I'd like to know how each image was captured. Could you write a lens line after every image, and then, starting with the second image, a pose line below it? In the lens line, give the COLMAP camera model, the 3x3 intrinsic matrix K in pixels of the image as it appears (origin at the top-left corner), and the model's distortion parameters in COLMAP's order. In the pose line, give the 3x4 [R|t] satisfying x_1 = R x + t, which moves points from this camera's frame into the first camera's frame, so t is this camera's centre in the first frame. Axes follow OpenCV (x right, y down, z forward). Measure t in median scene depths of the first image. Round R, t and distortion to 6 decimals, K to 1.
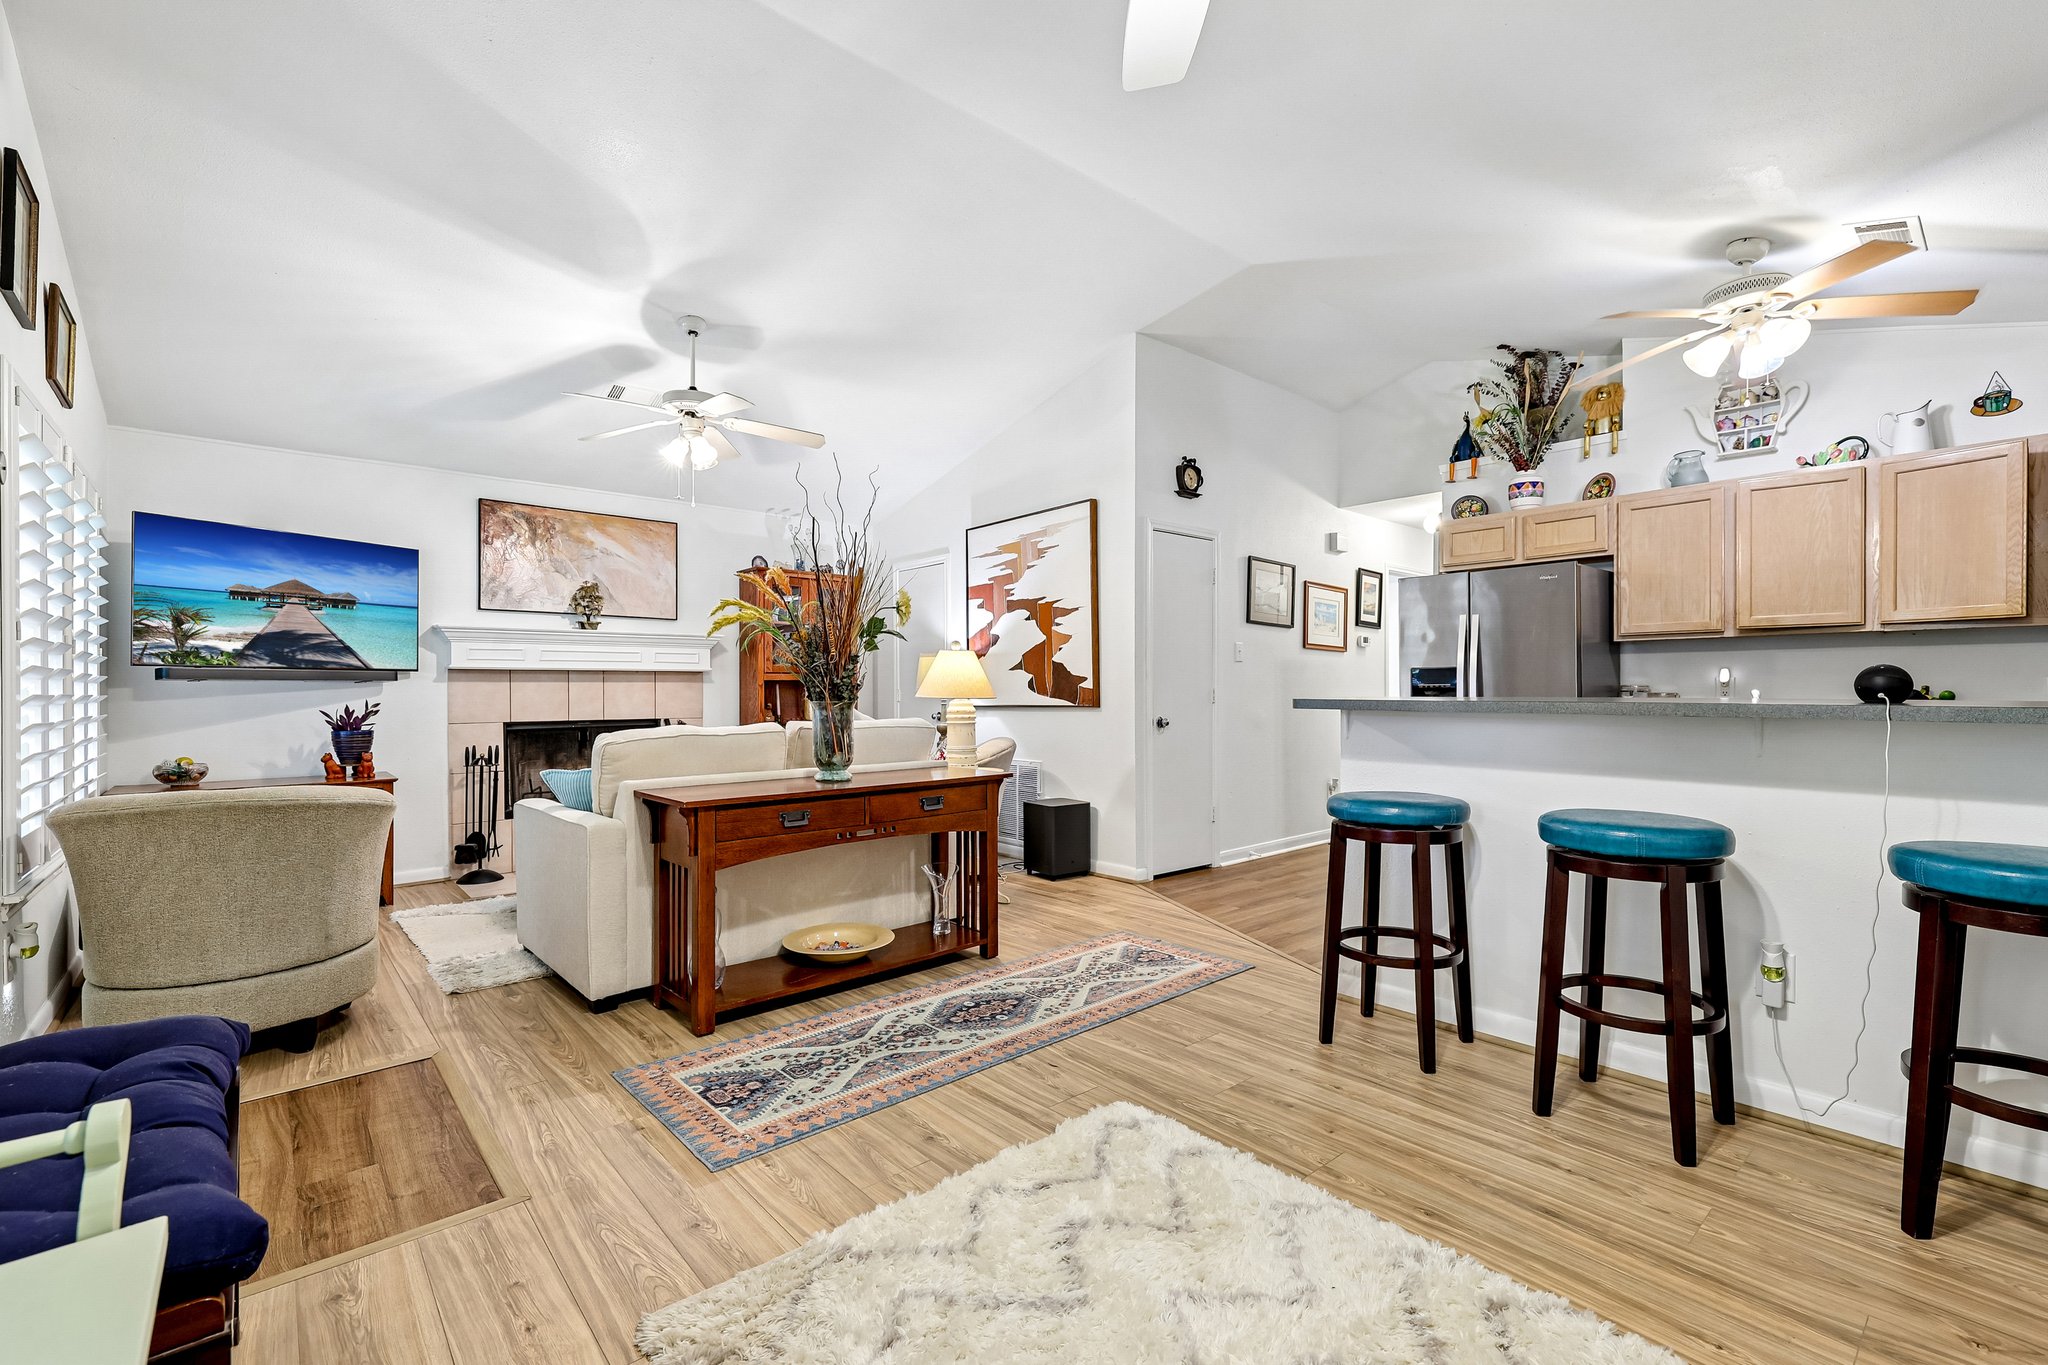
lens RADIAL K [[892.0, 0, 1035.8], [0, 892.0, 688.0], [0, 0, 1]] dist [0.000038, -0.000330]
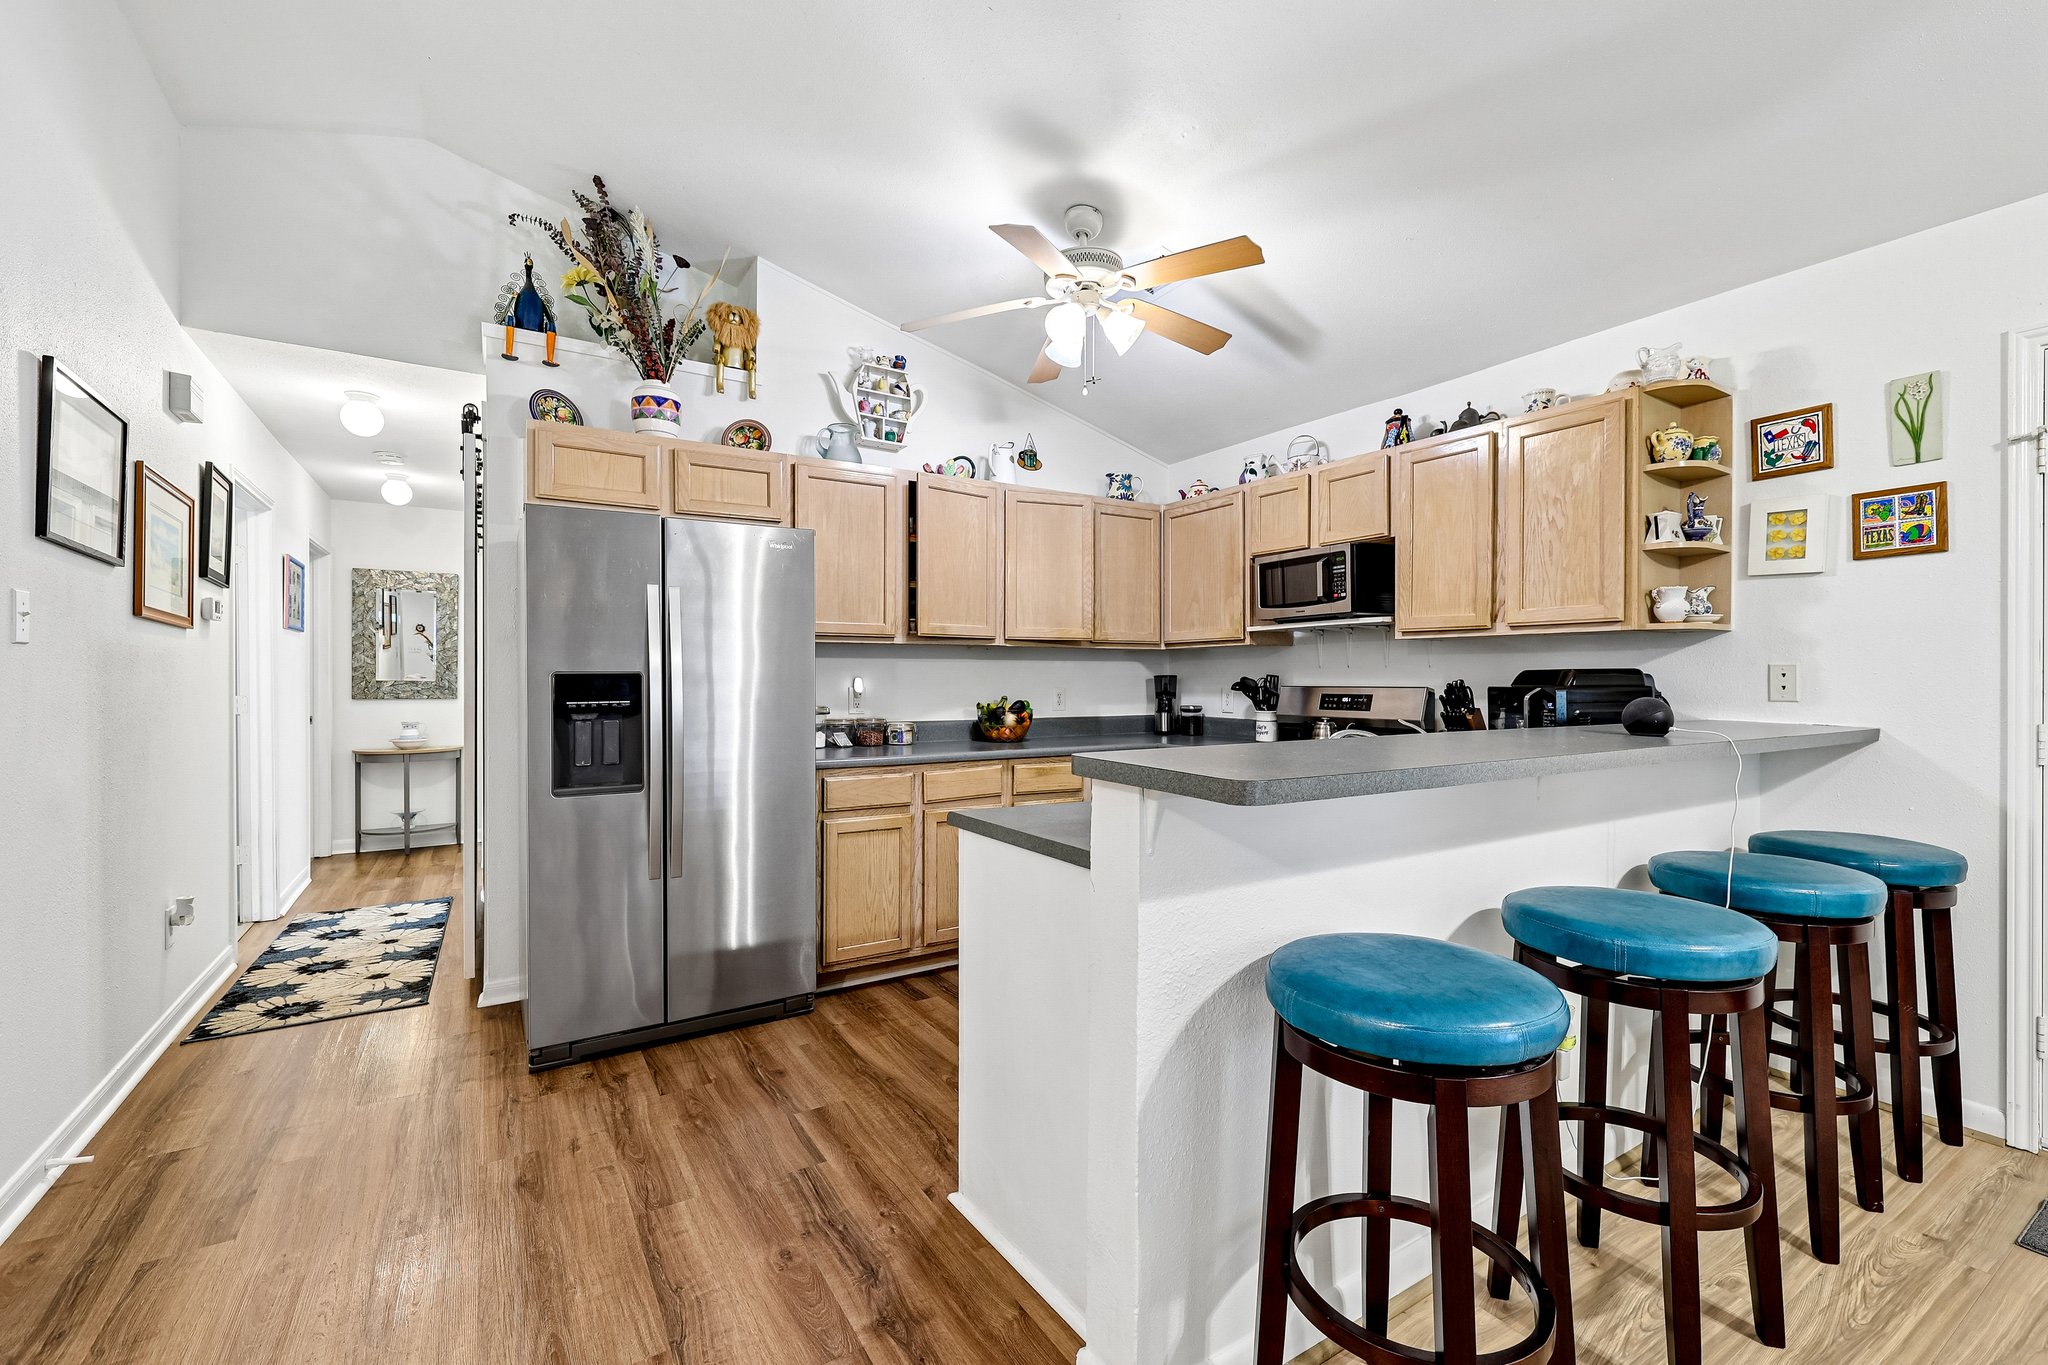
lens RADIAL K [[866.8, 0, 1030.8], [0, 866.8, 680.2], [0, 0, 1]] dist [0.000469, 0.000280]
pose [[0.161831, -0.001684, 0.986817, -0.055469], [-0.000656, 0.999998, 0.001814, -0.018200], [-0.986818, -0.000941, 0.161830, 0.615568]]
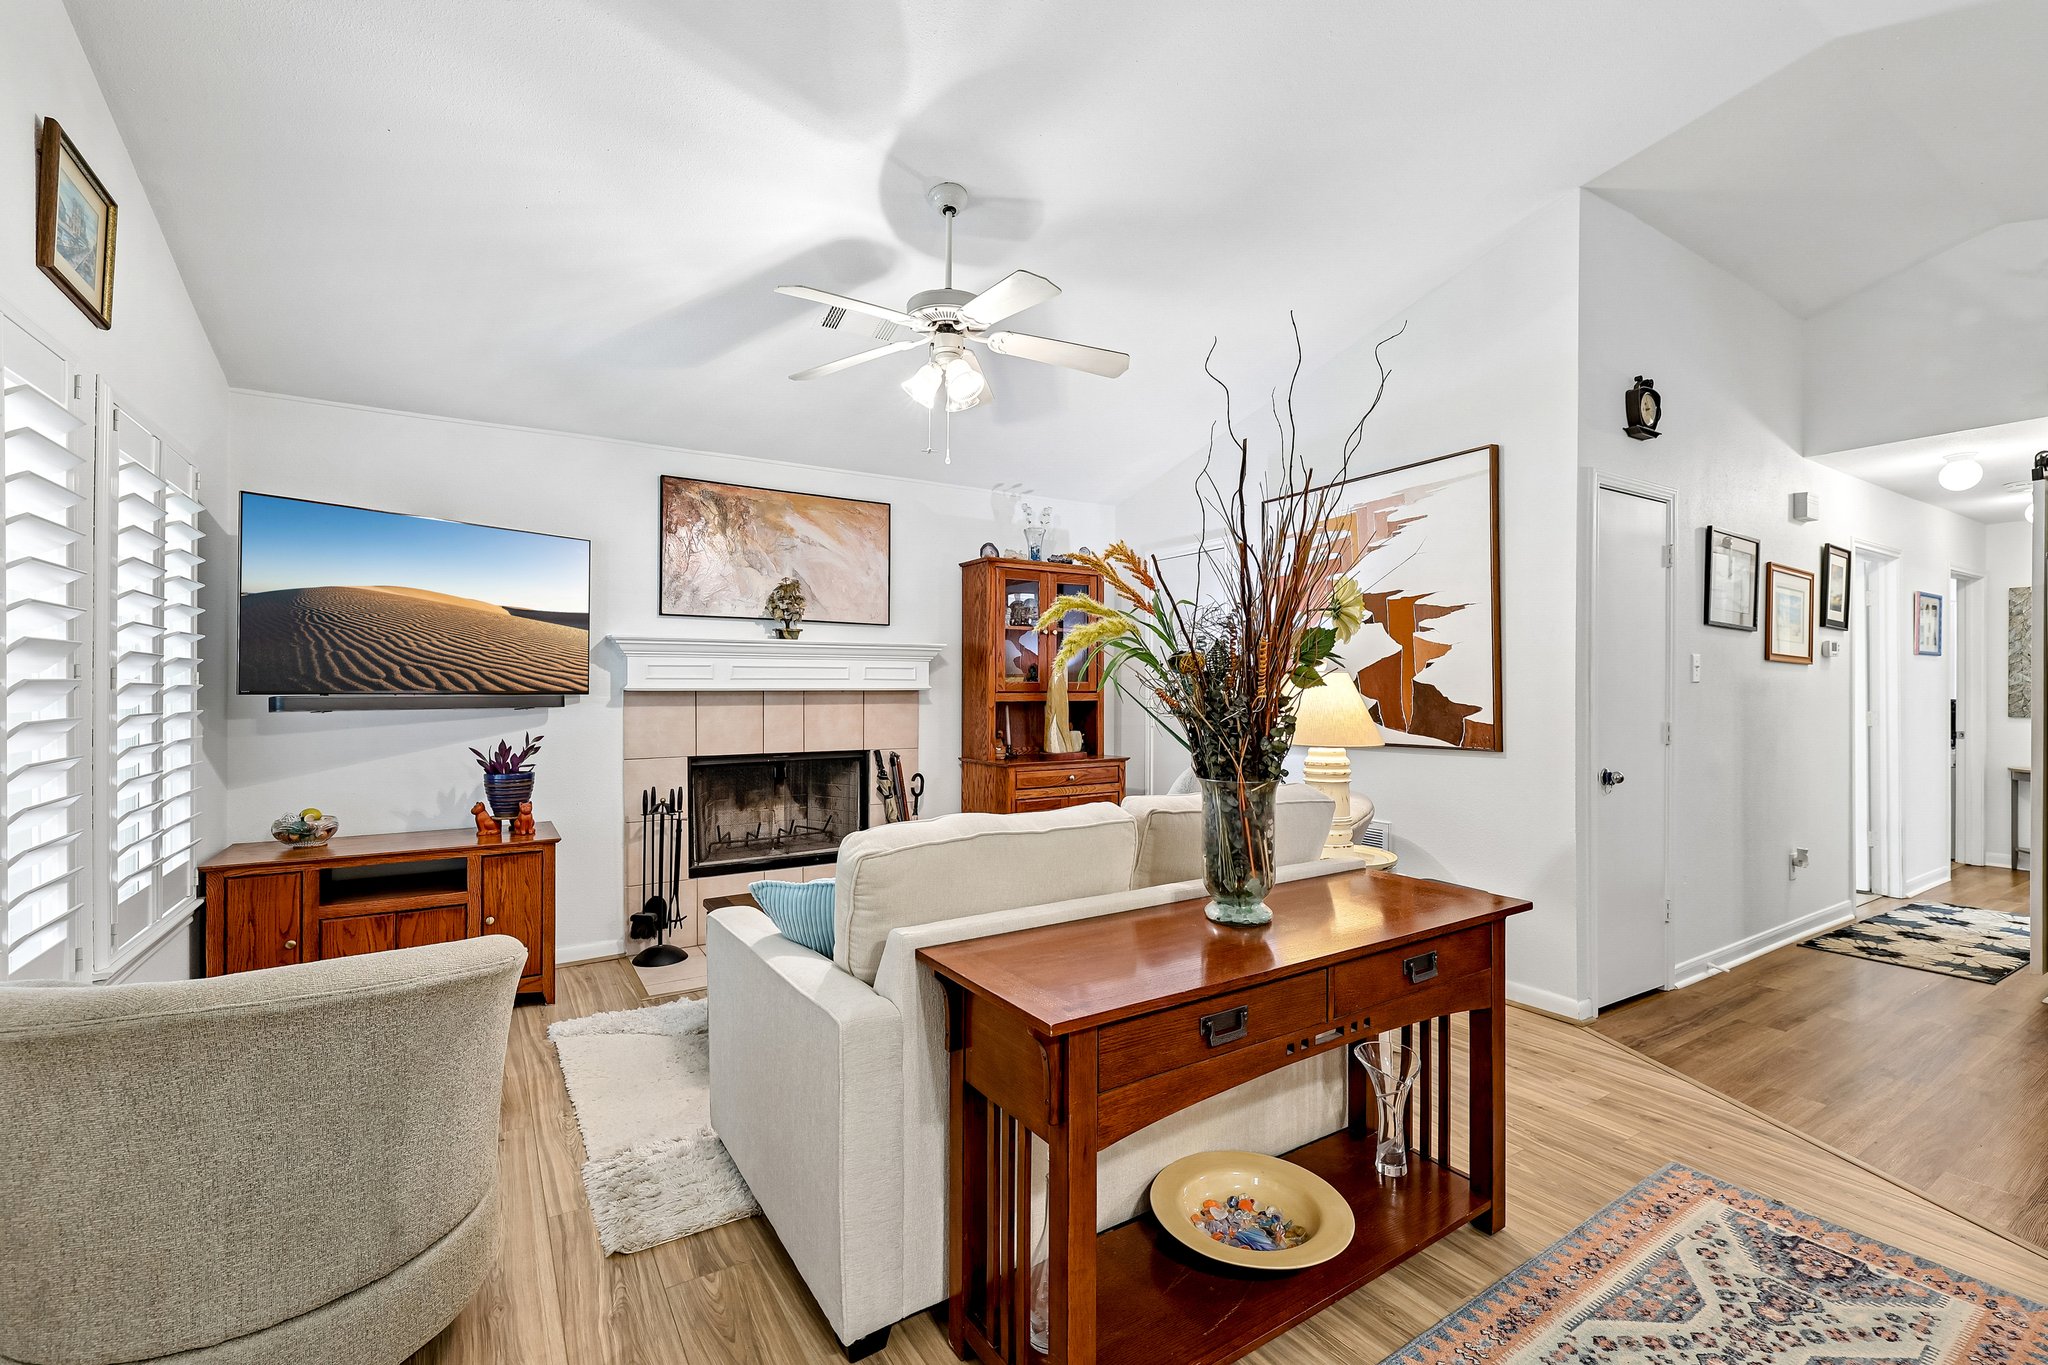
lens RADIAL K [[879.5, 0, 1032.1], [0, 879.5, 681.0], [0, 0, 1]] dist [-0.000449, 0.000062]
pose [[0.987244, 0.003670, -0.159173, -0.183245], [-0.004218, 0.999986, -0.003110, -0.029922], [0.159160, 0.003742, 0.987246, 0.297145]]
